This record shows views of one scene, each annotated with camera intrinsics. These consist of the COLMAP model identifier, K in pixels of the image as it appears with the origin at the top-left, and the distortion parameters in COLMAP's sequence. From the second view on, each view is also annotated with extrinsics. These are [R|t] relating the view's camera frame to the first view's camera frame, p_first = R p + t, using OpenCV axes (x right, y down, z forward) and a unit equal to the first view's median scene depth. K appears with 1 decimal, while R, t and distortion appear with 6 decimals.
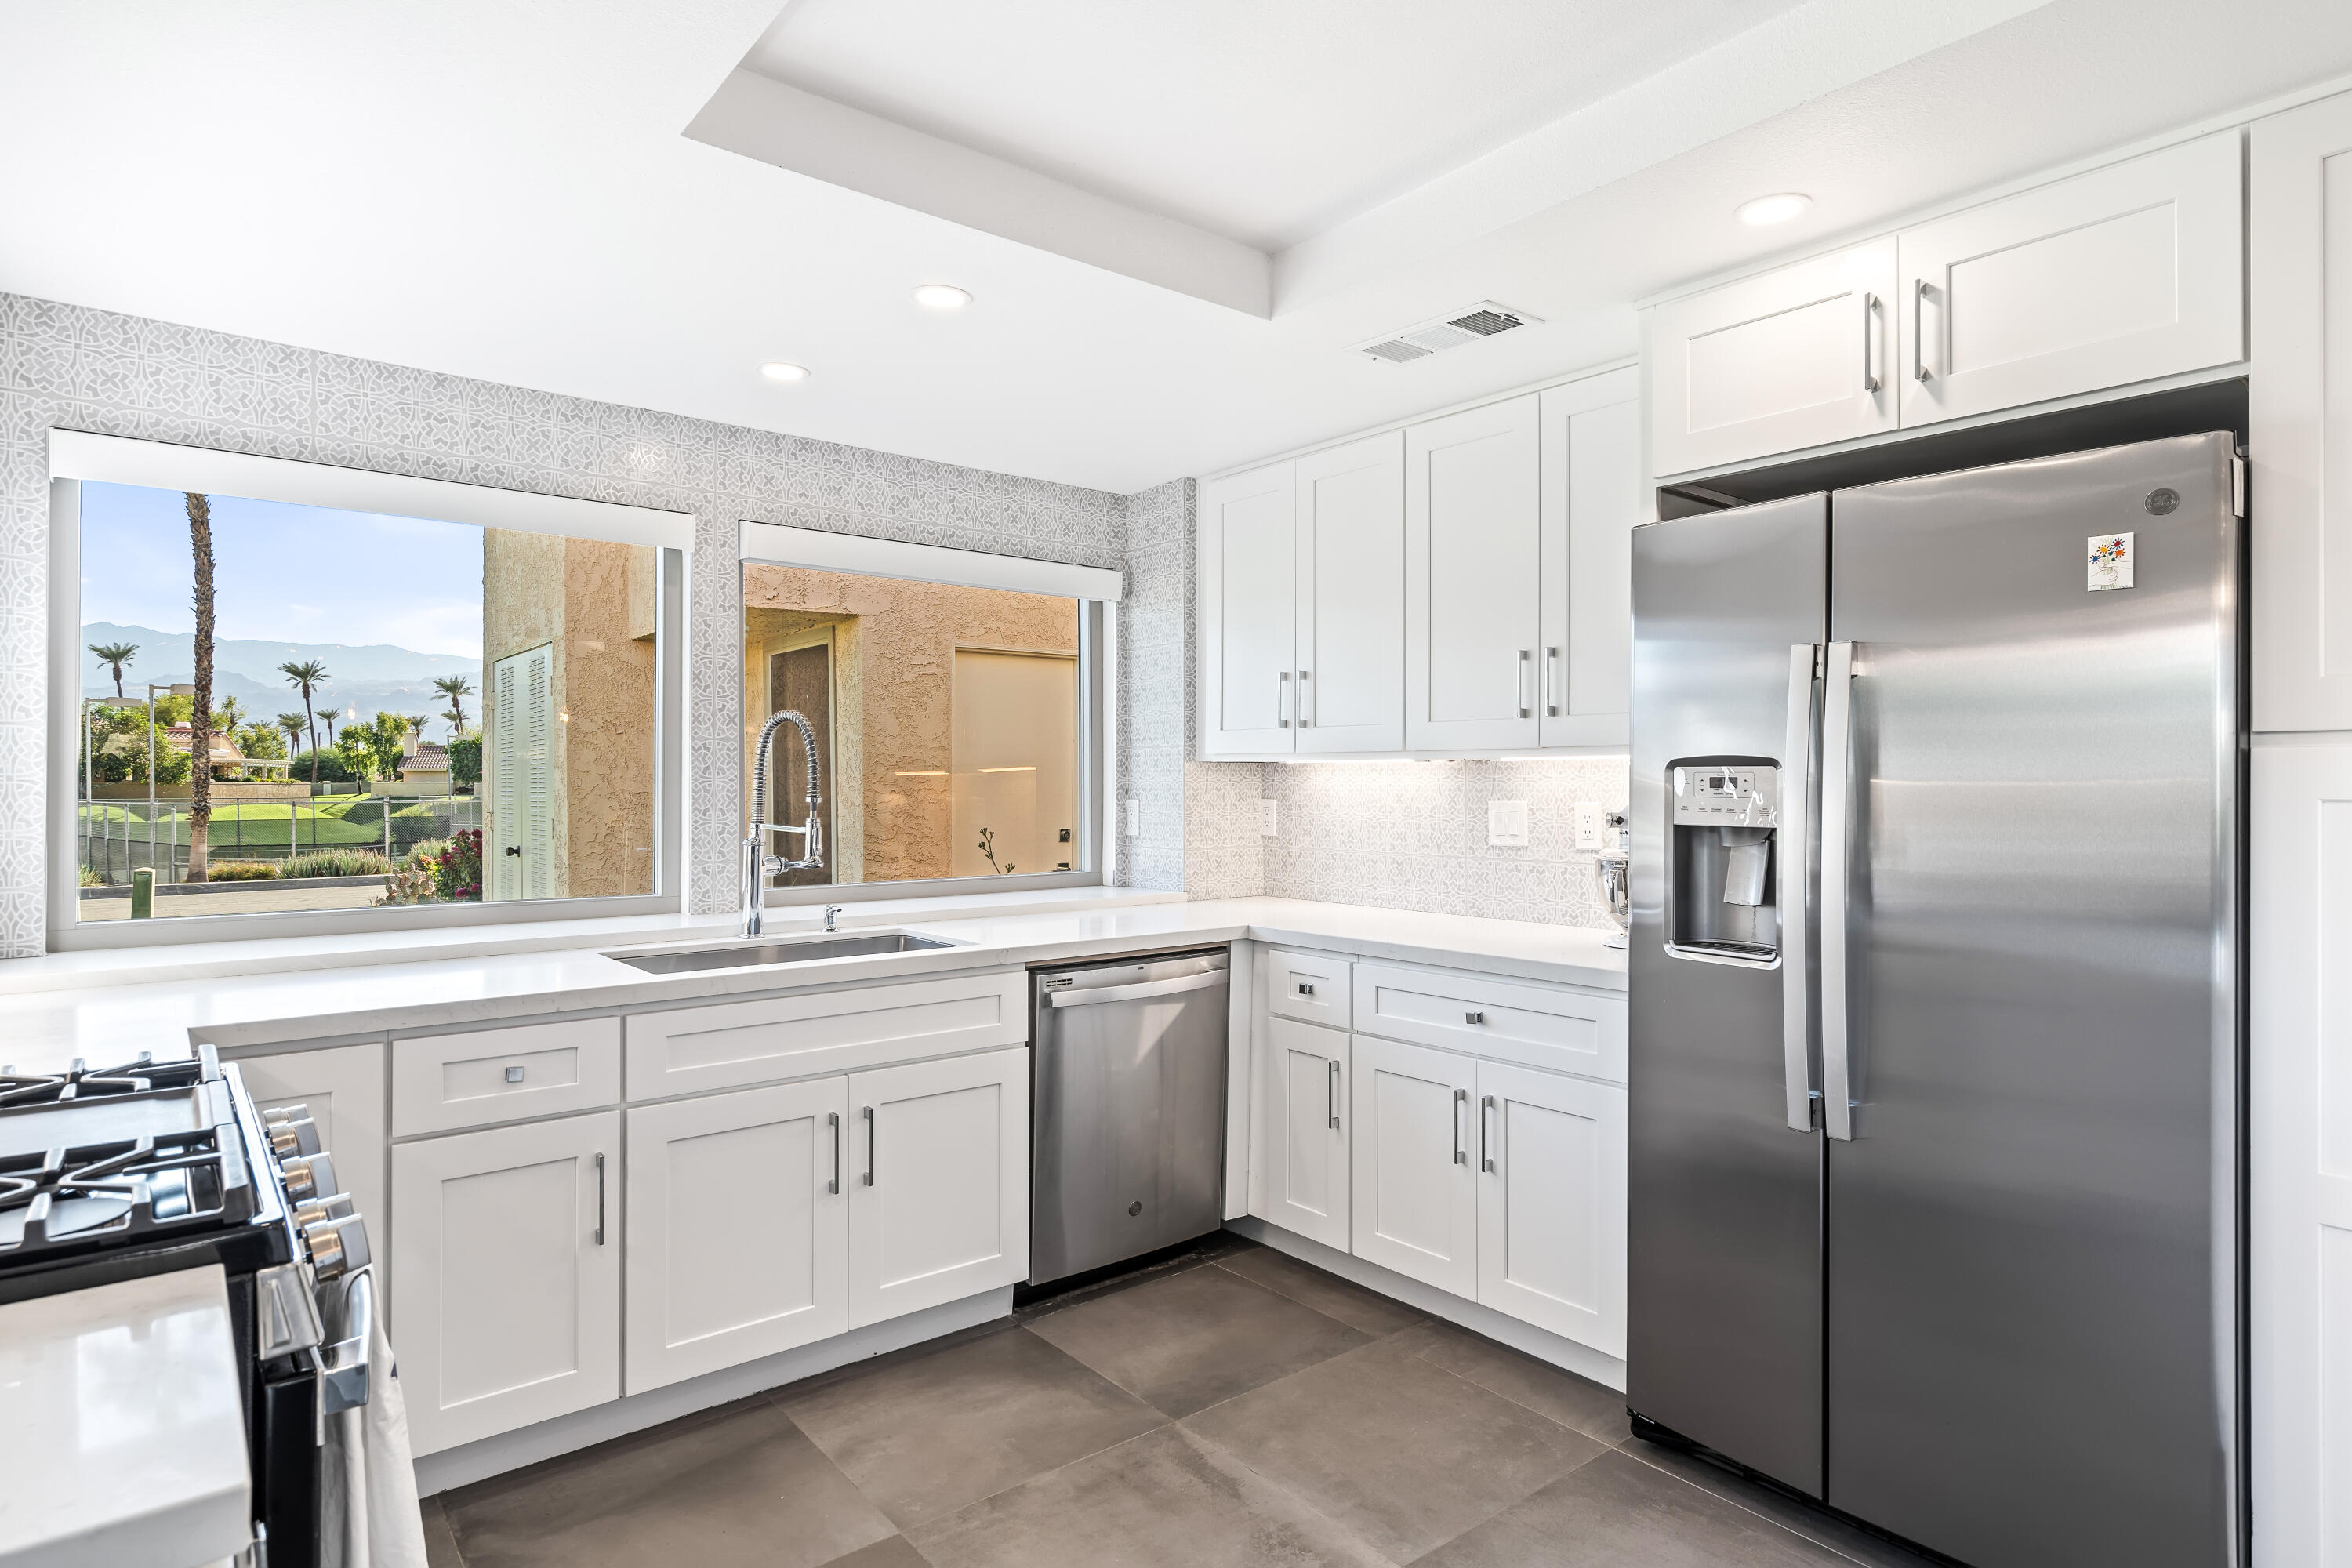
lens RADIAL K [[1283.2, 0, 1170.2], [0, 1283.2, 773.9], [0, 0, 1]] dist [0.003003, -0.000666]
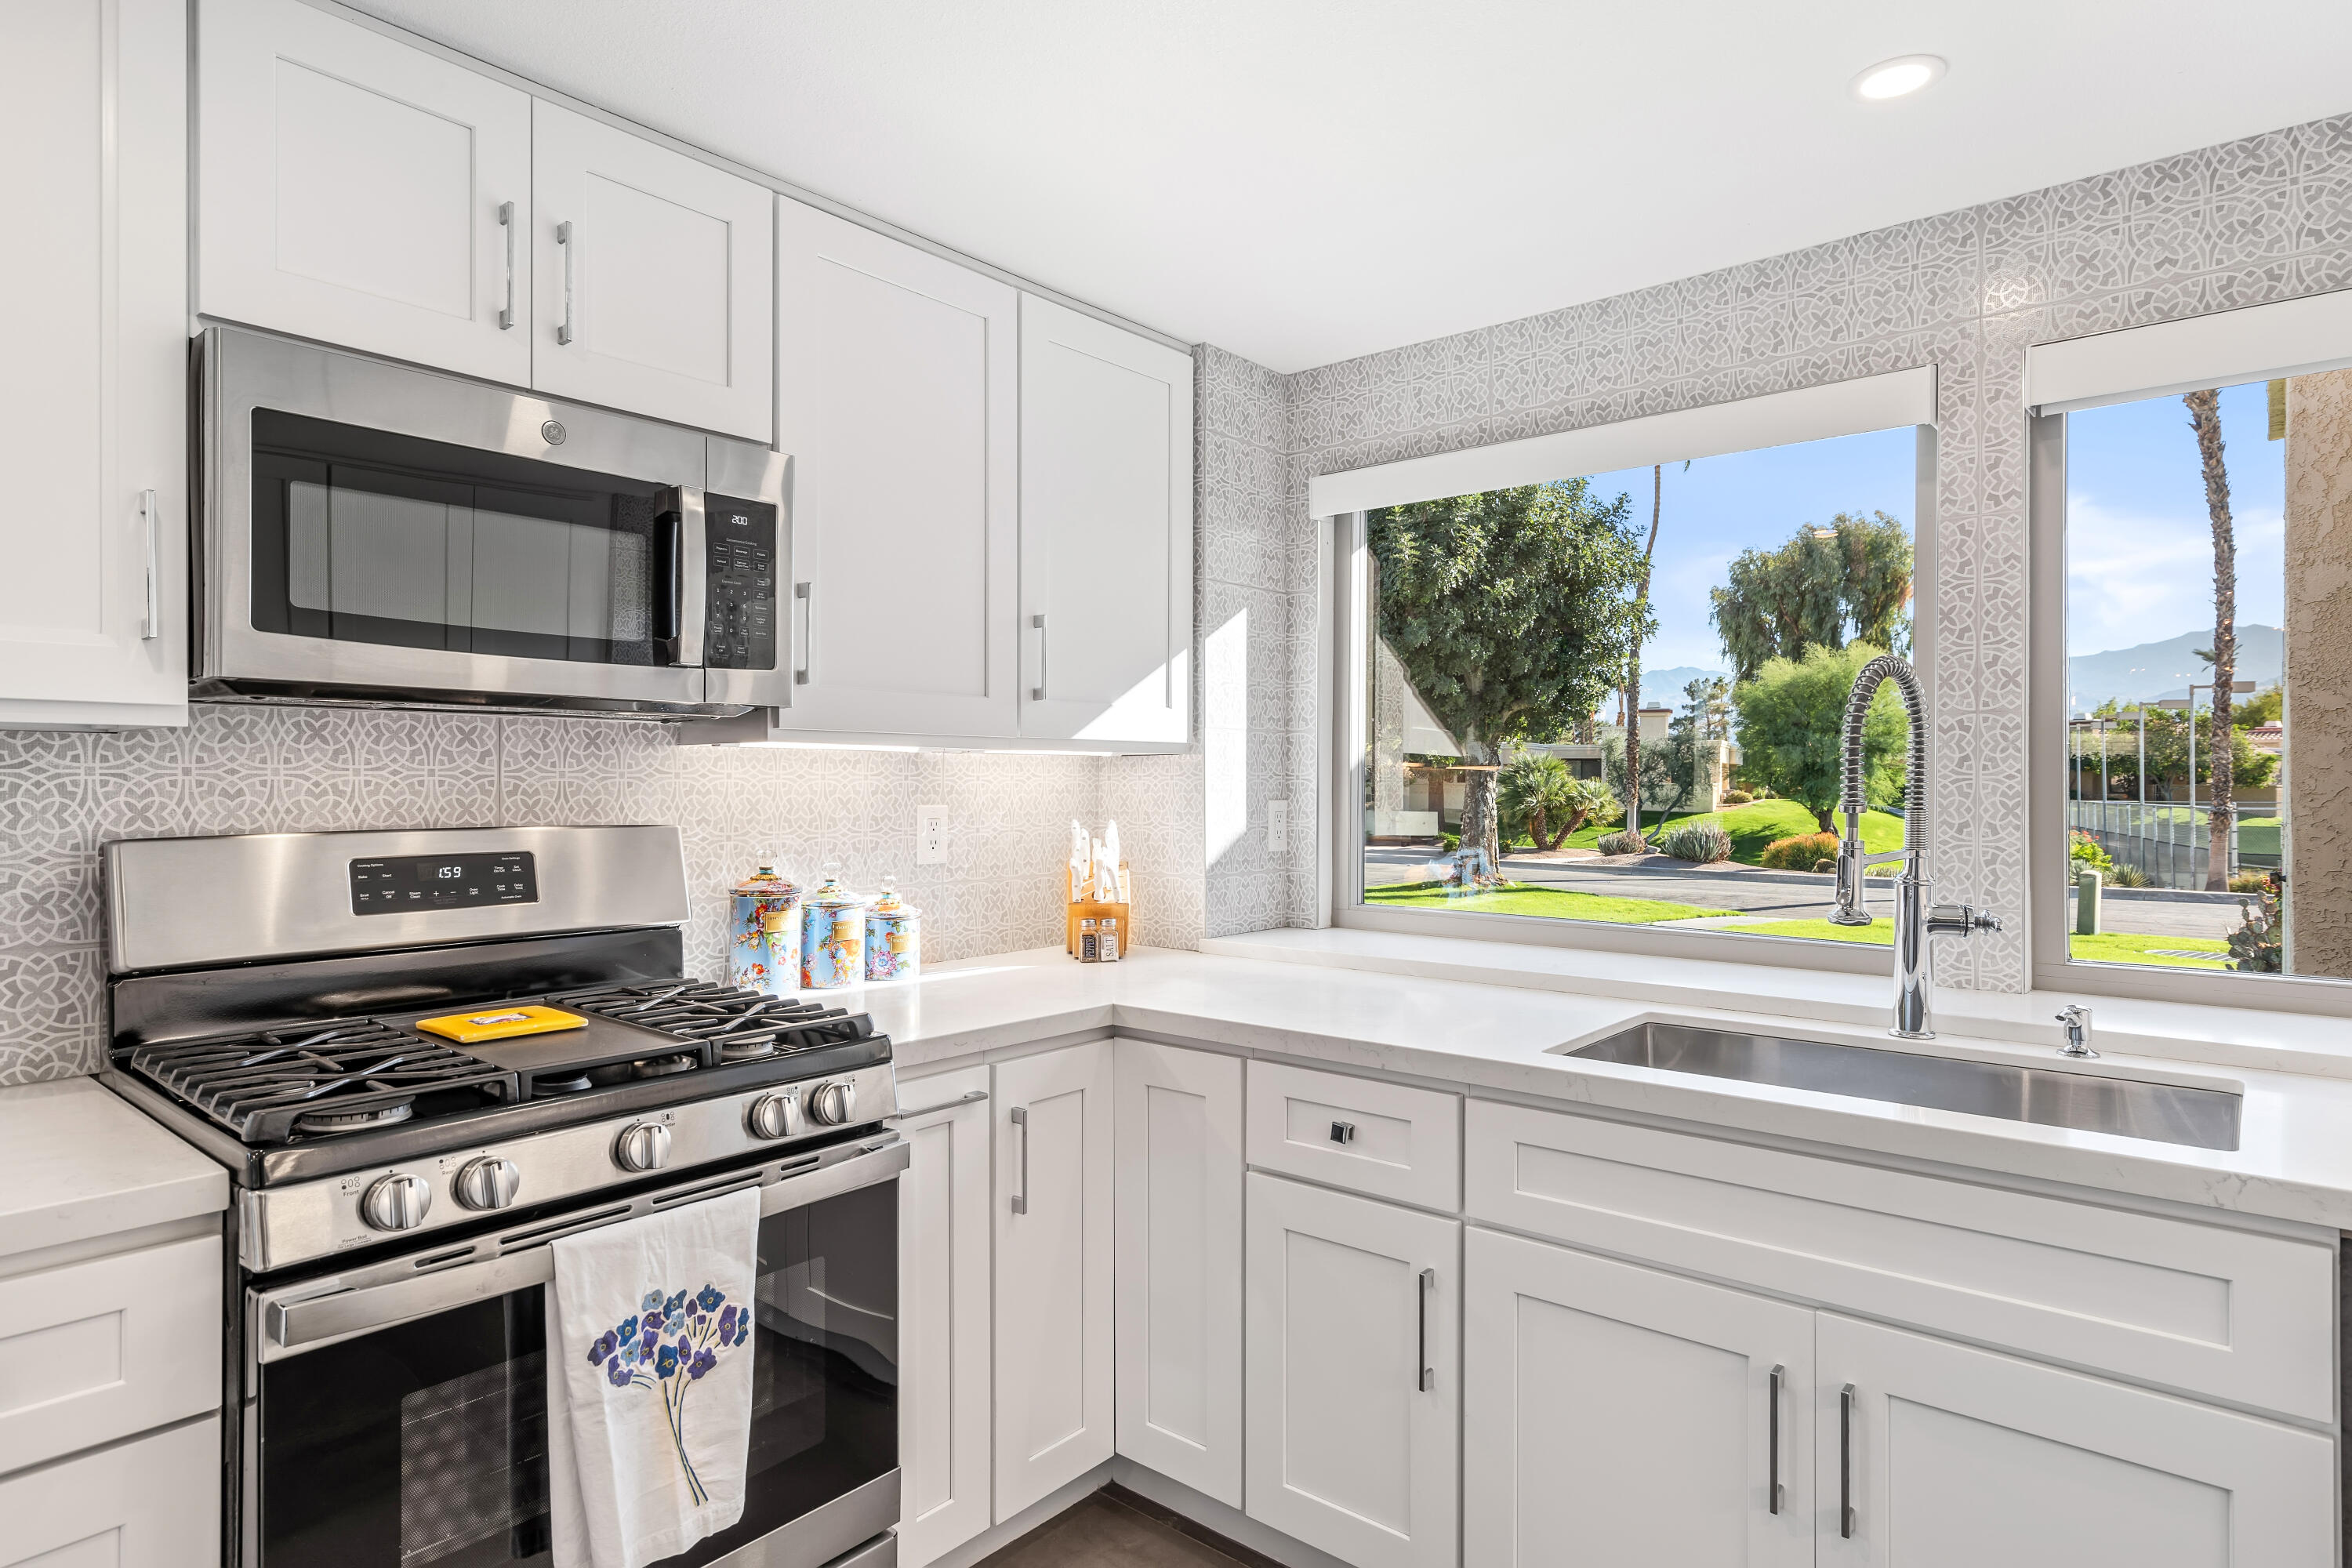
lens RADIAL K [[1283.2, 0, 1163.3], [0, 1283.2, 781.9], [0, 0, 1]] dist [0.003003, -0.000666]
pose [[0.186748, -0.000482, -0.982408, 0.175274], [0.004653, 0.999989, 0.000394, 0.004678], [0.982397, -0.004644, 0.186749, 0.460530]]
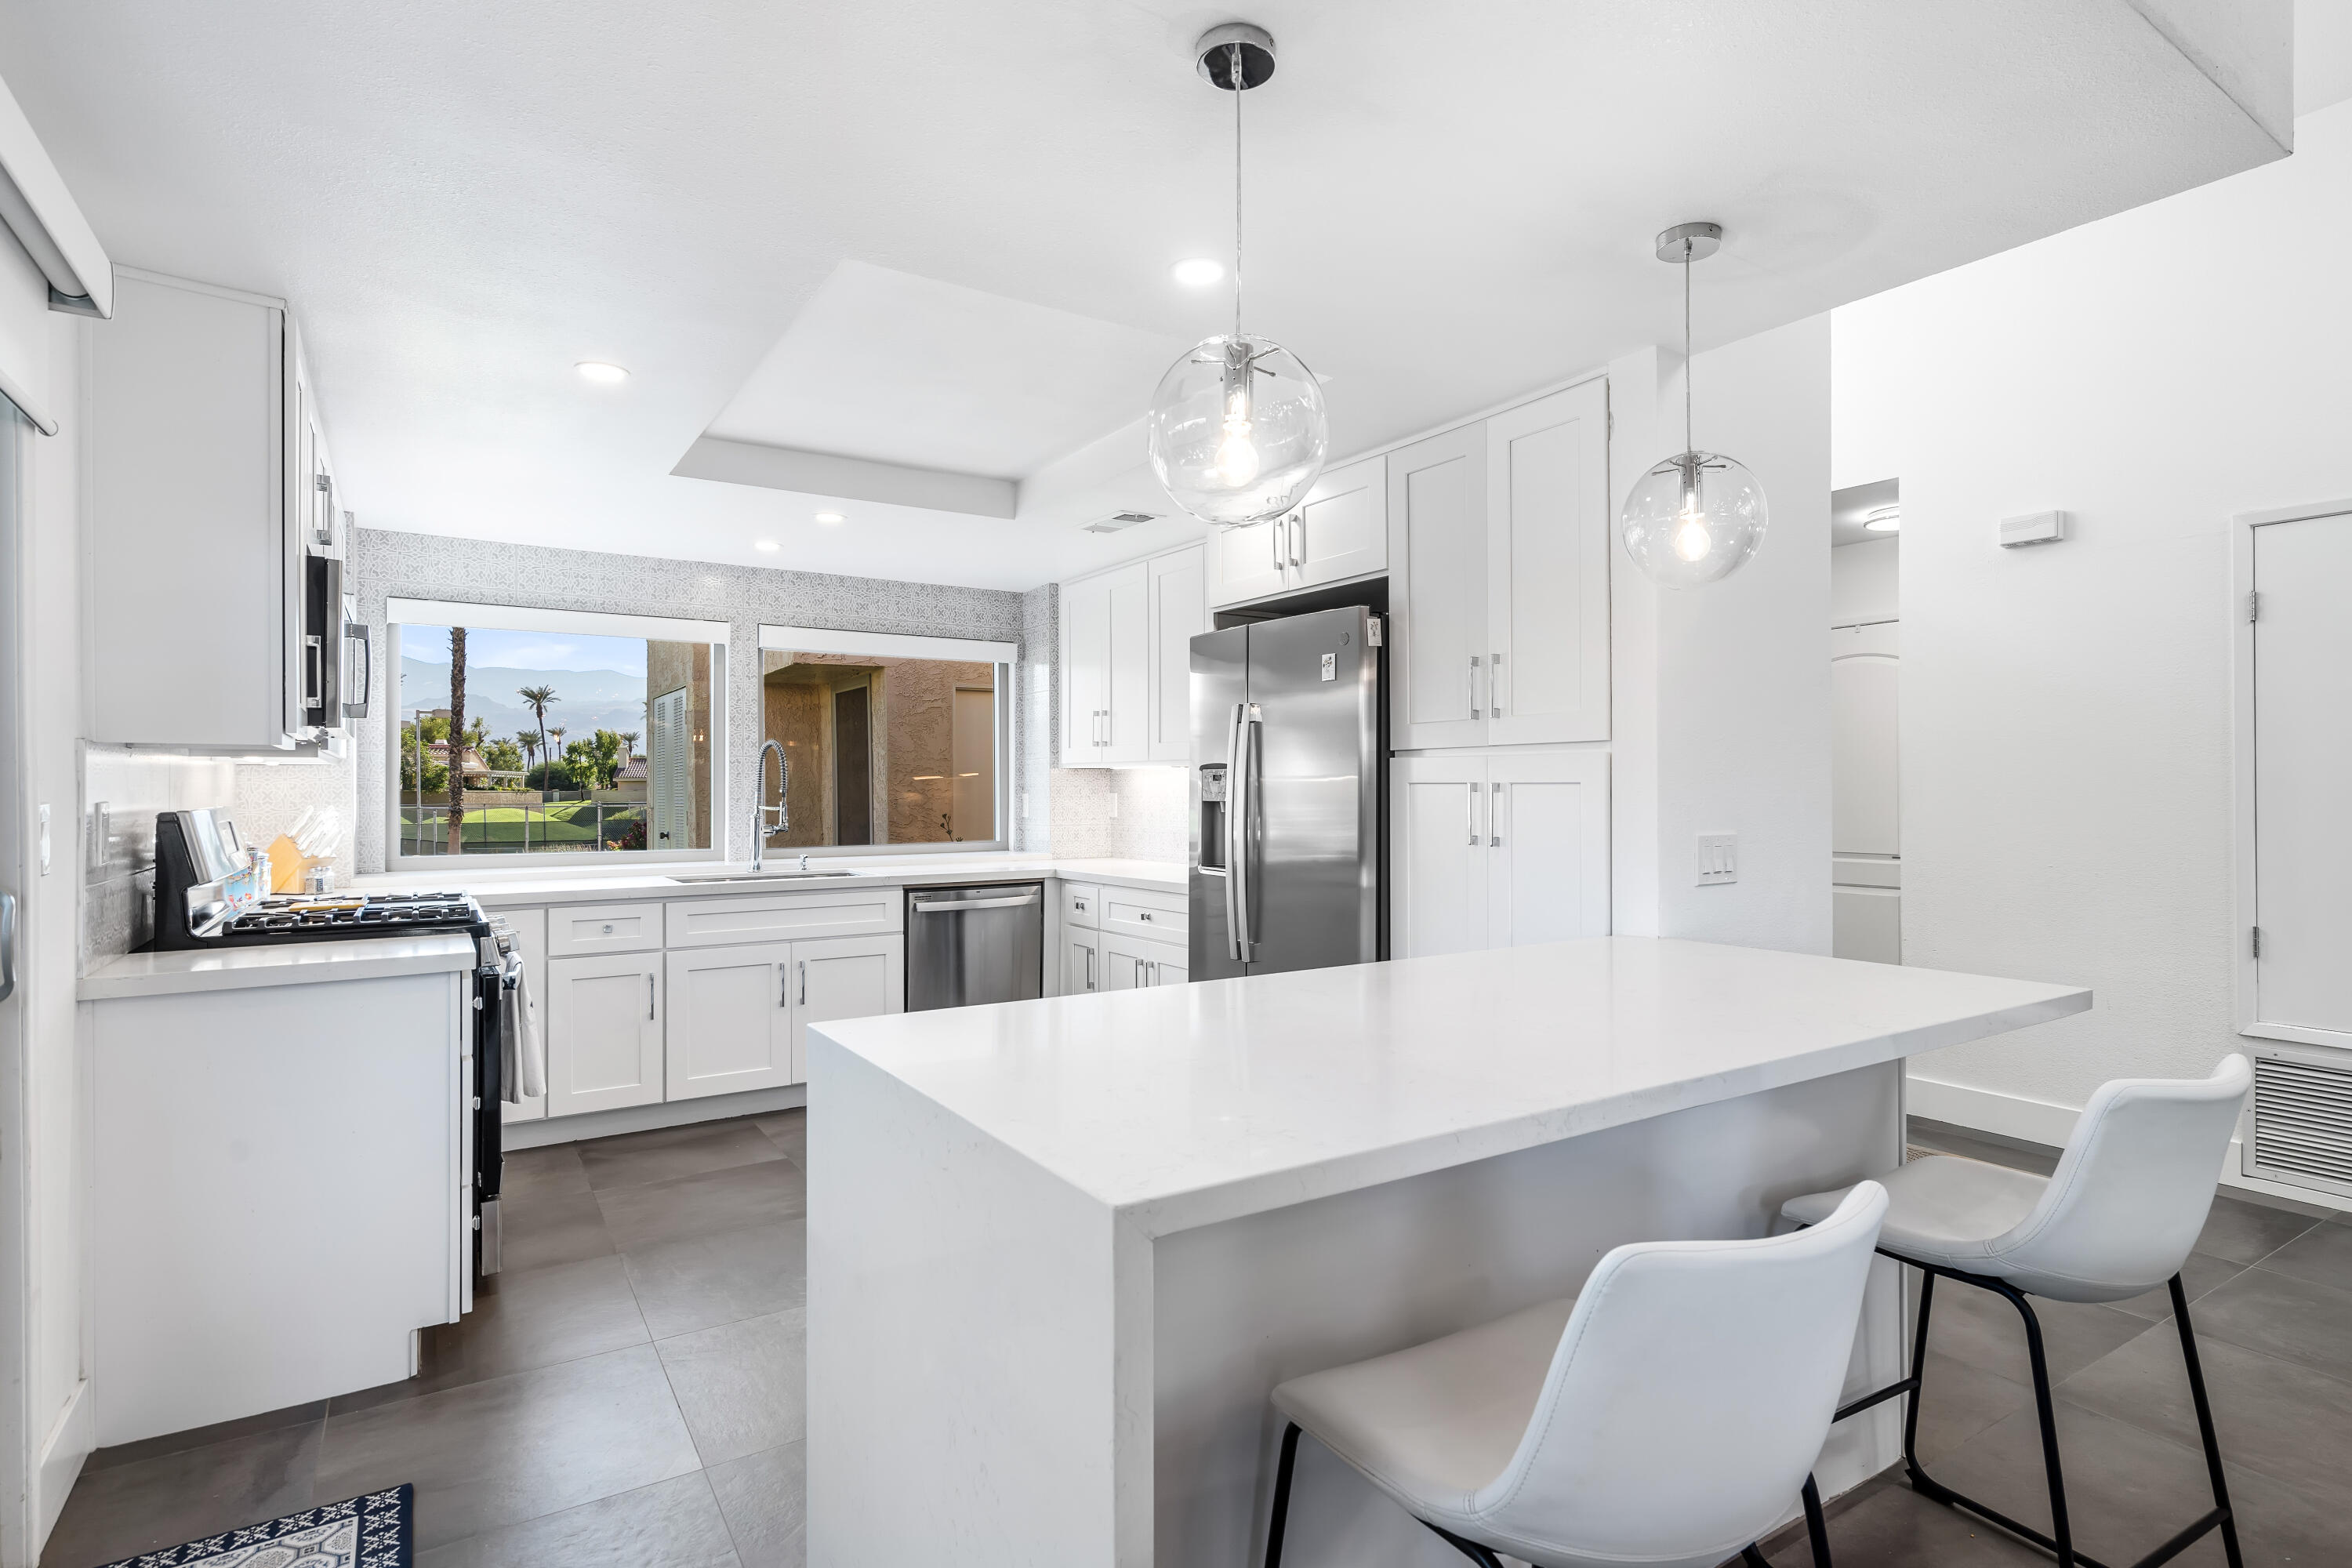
lens RADIAL K [[1207.6, 0, 1161.1], [0, 1207.6, 777.4], [0, 0, 1]] dist [-0.002446, 0.000227]
pose [[0.993156, -0.004778, -0.116698, 0.344417], [0.004483, 0.999986, -0.002794, 0.006578], [0.116710, 0.002252, 0.993163, -0.463756]]
